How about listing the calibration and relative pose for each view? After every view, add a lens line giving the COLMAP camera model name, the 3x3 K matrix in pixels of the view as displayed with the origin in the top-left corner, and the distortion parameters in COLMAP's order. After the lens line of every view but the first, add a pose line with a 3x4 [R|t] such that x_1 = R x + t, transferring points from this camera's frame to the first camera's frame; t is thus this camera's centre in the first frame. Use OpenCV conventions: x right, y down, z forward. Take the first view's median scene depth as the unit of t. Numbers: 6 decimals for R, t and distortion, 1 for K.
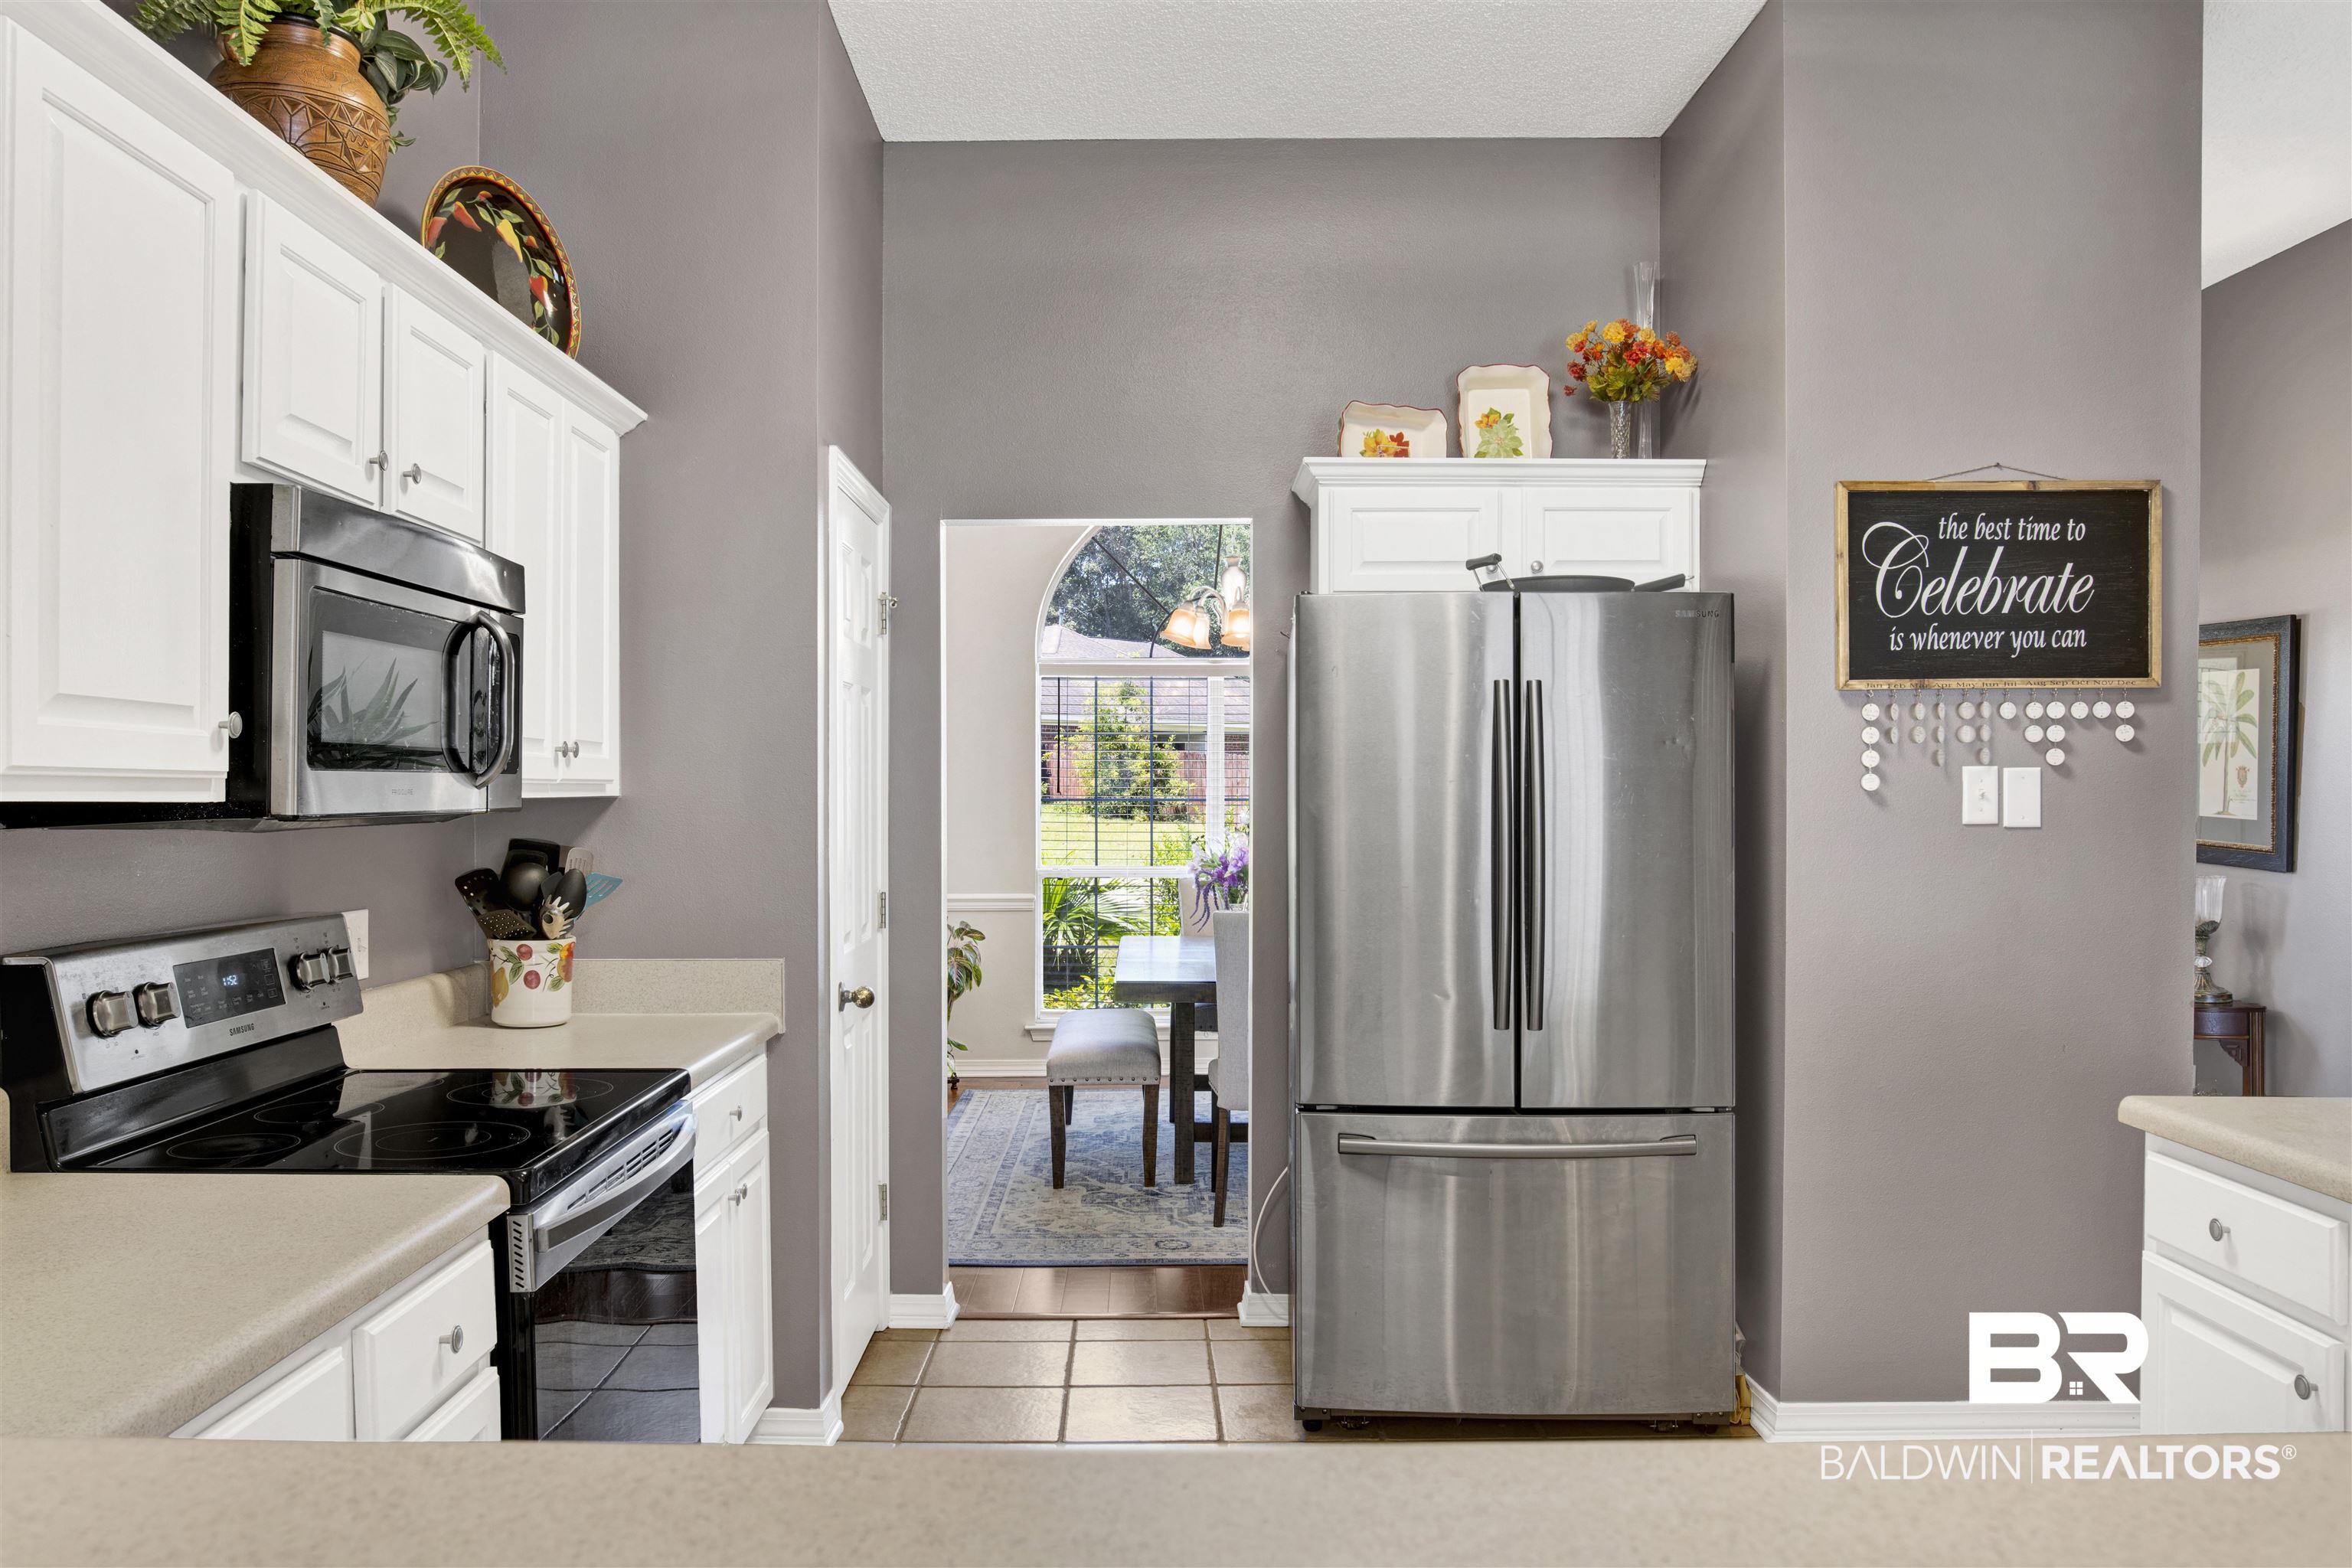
lens RADIAL K [[1697.3, 0, 1176.0], [0, 1697.3, 784.0], [0, 0, 1]] dist [-0.044553, -0.000275]
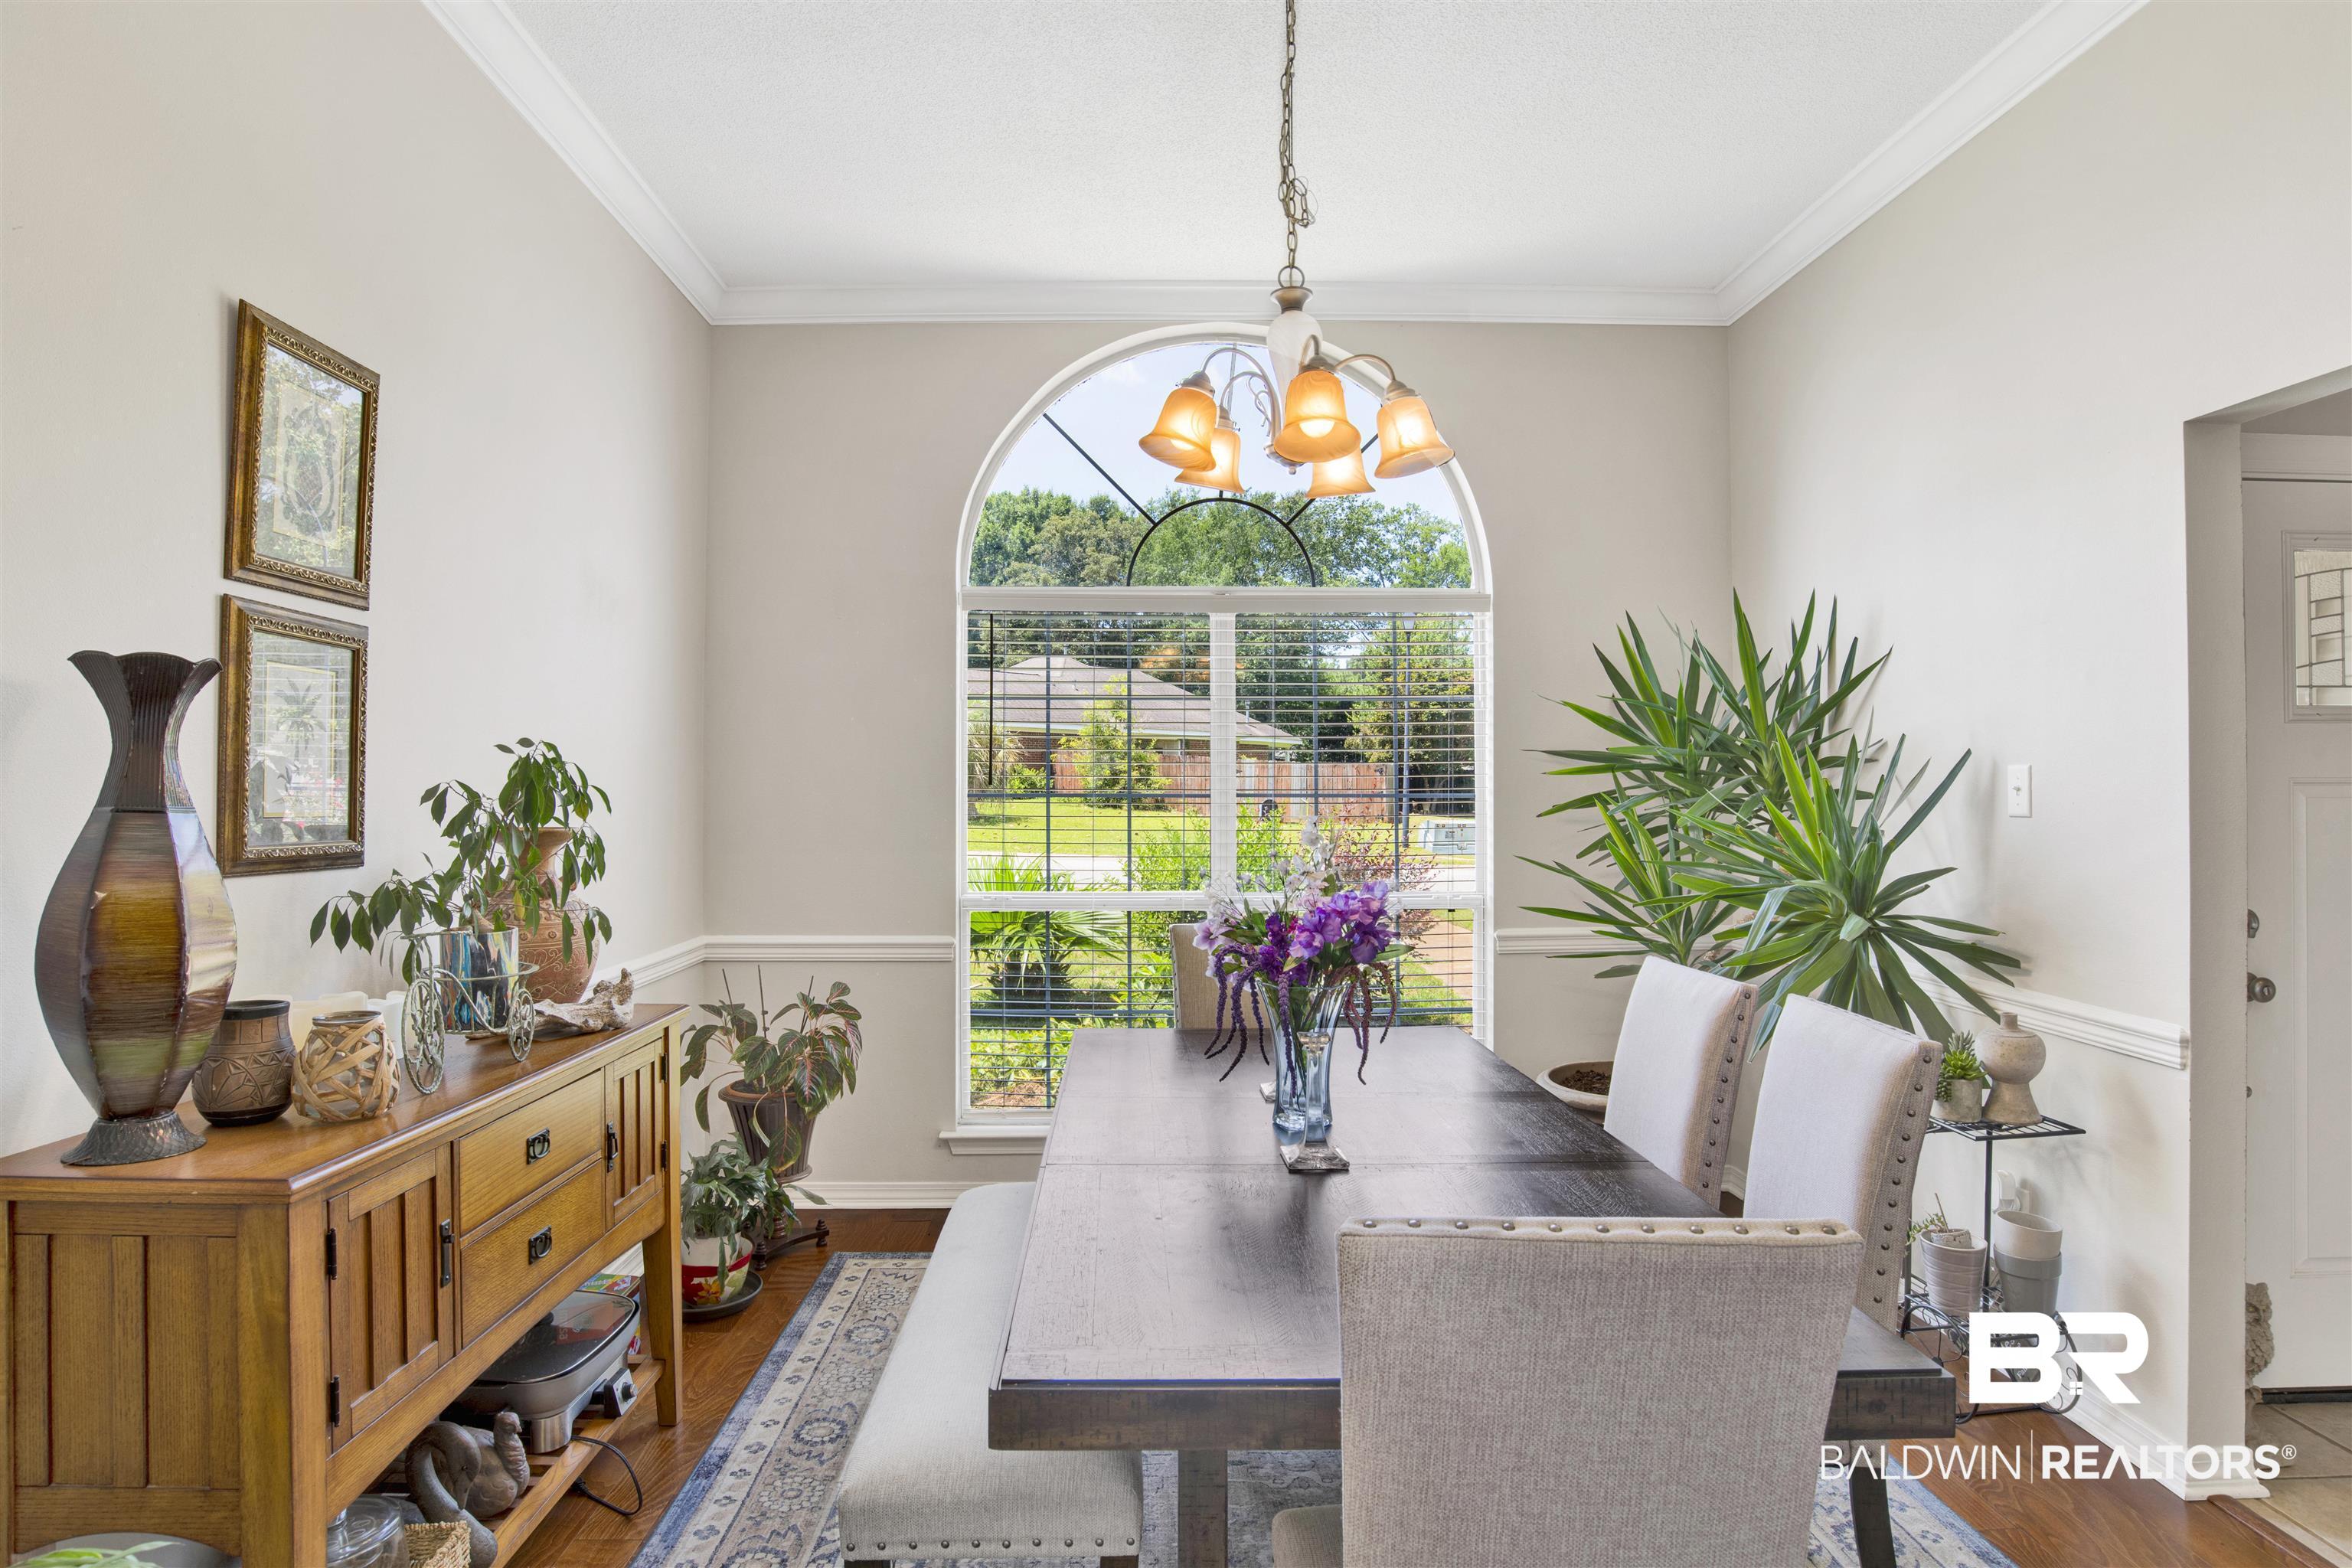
lens RADIAL K [[1271.5, 0, 1176.0], [0, 1271.5, 784.0], [0, 0, 1]] dist [-0.075067, 0.030807]
pose [[0.999870, -0.000618, 0.016113, -0.009838], [0.000574, 0.999996, 0.002684, 0.009294], [-0.016115, -0.002674, 0.999867, 1.251992]]
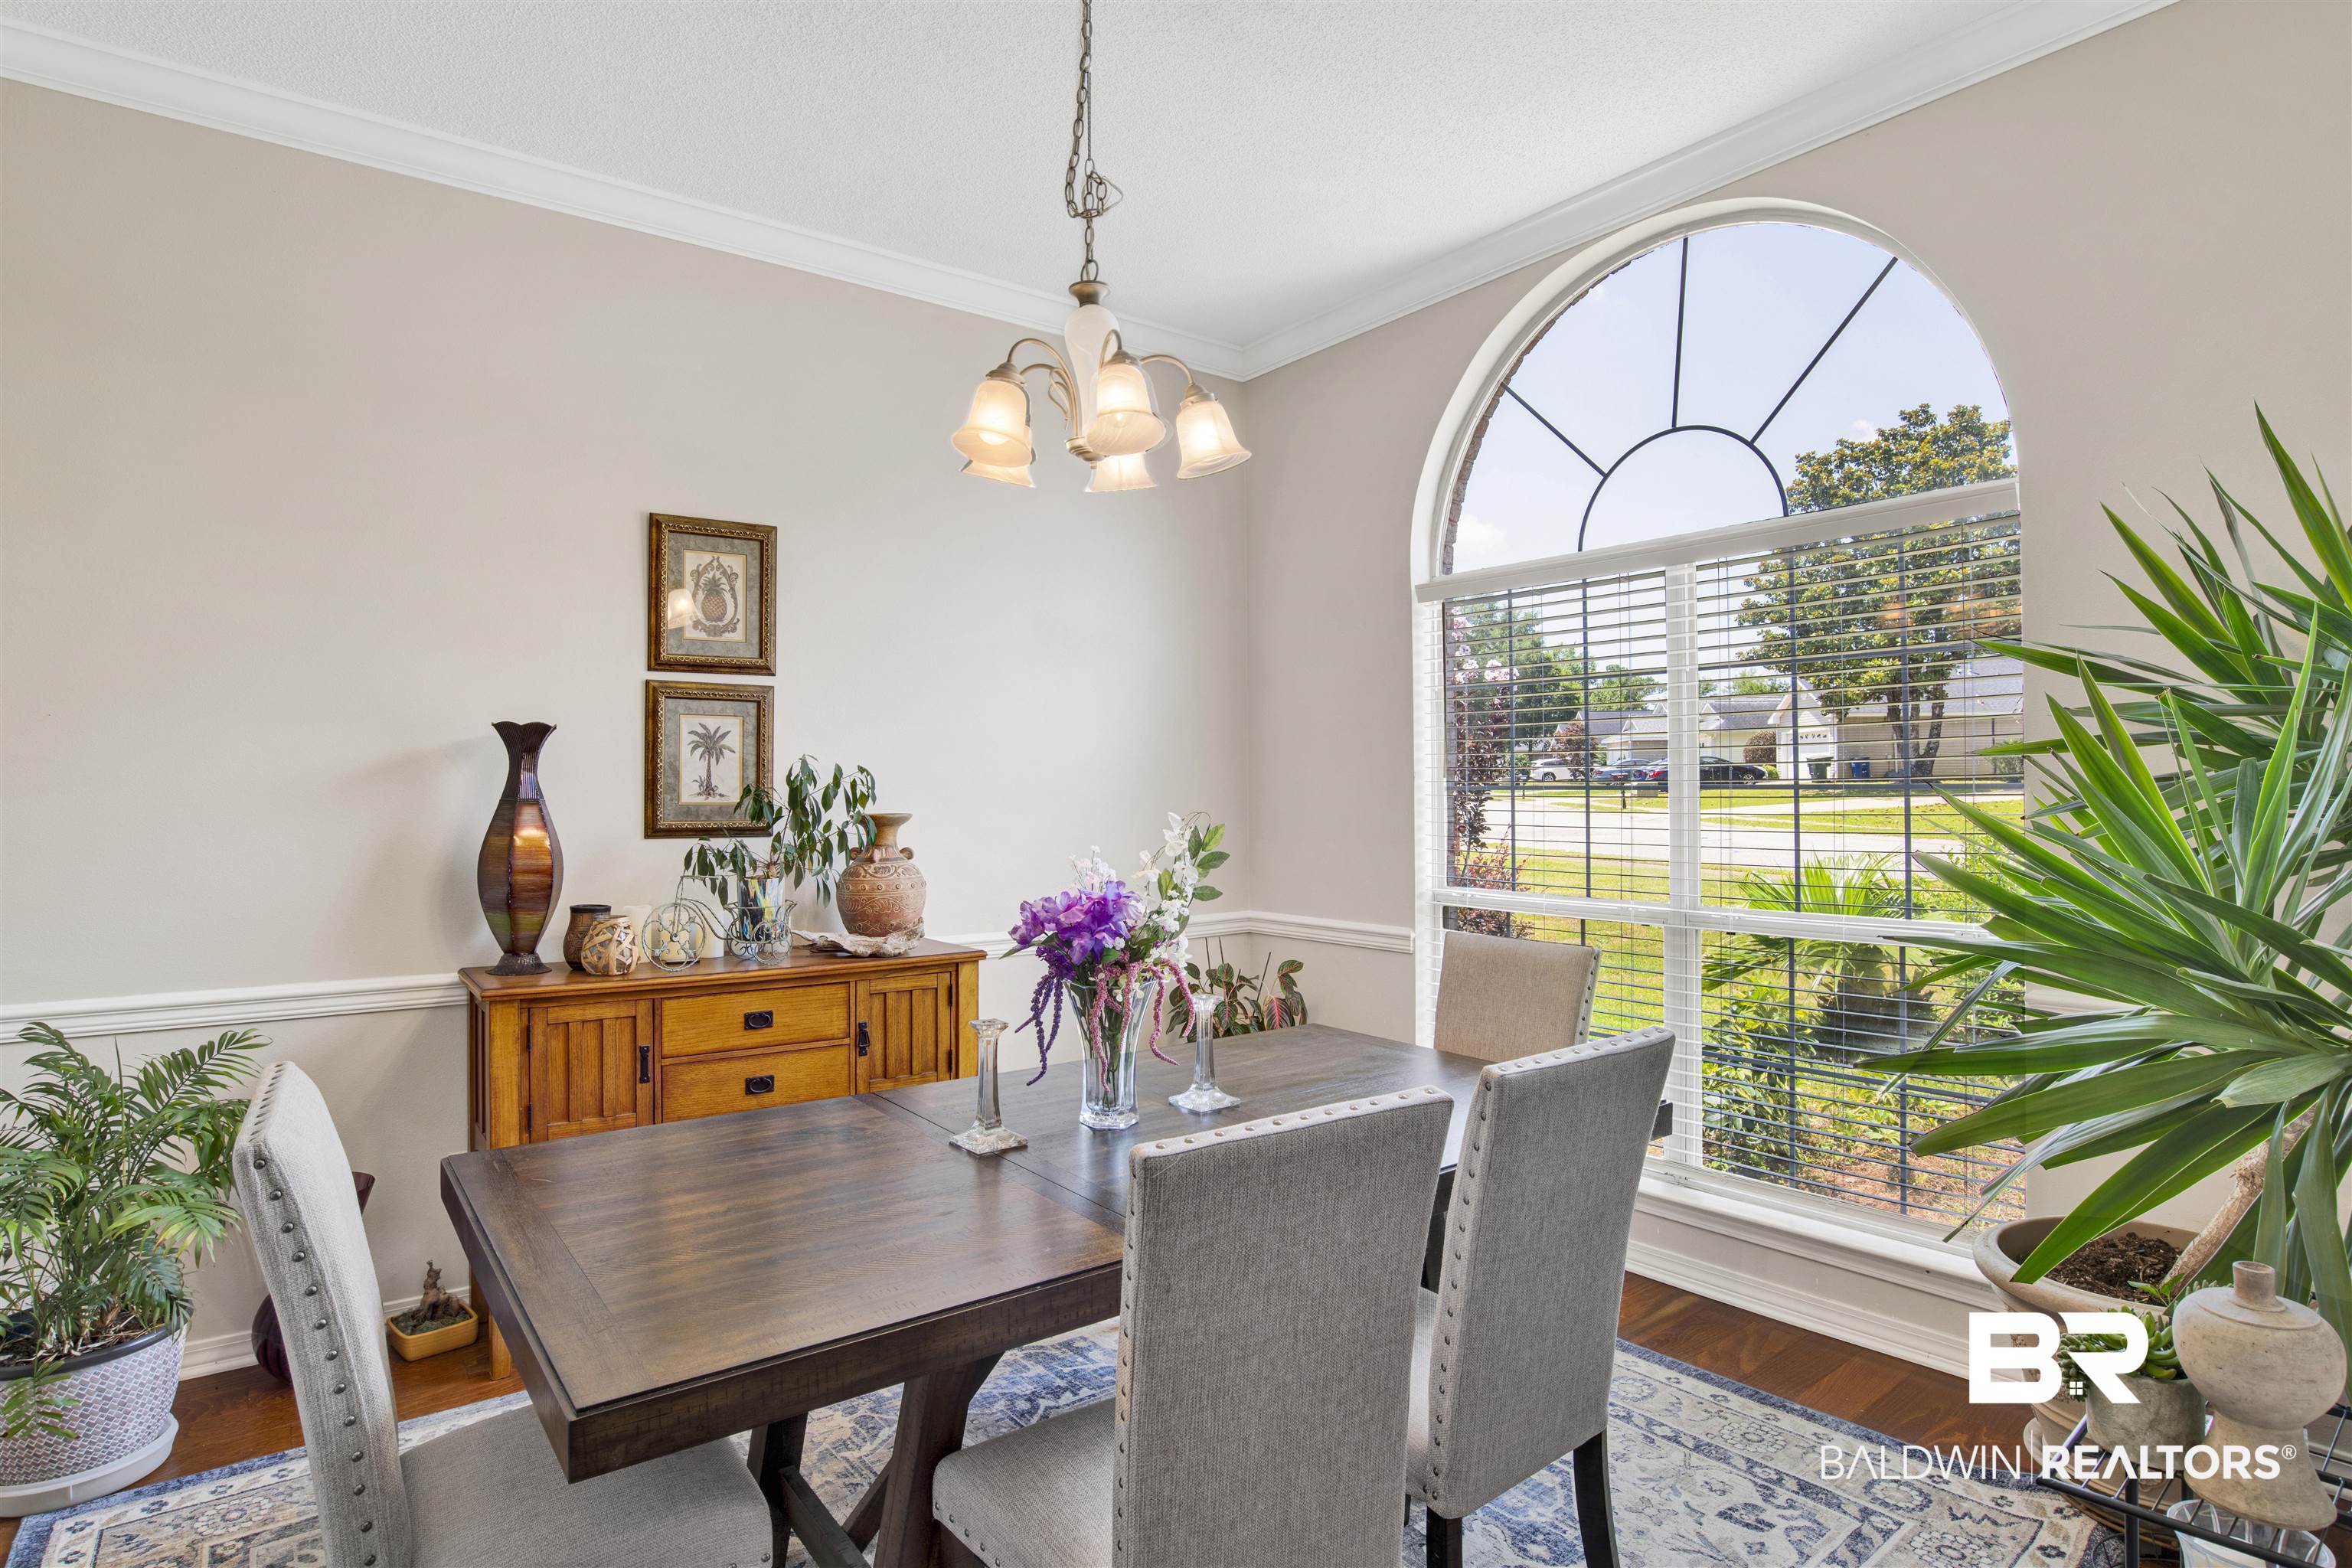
lens RADIAL K [[1271.5, 0, 1176.0], [0, 1271.5, 784.0], [0, 0, 1]] dist [-0.075067, 0.030807]
pose [[0.582581, -0.007930, -0.812734, 0.676520], [0.015570, 0.999878, 0.001405, 0.013796], [0.812624, -0.013473, 0.582633, 1.586291]]
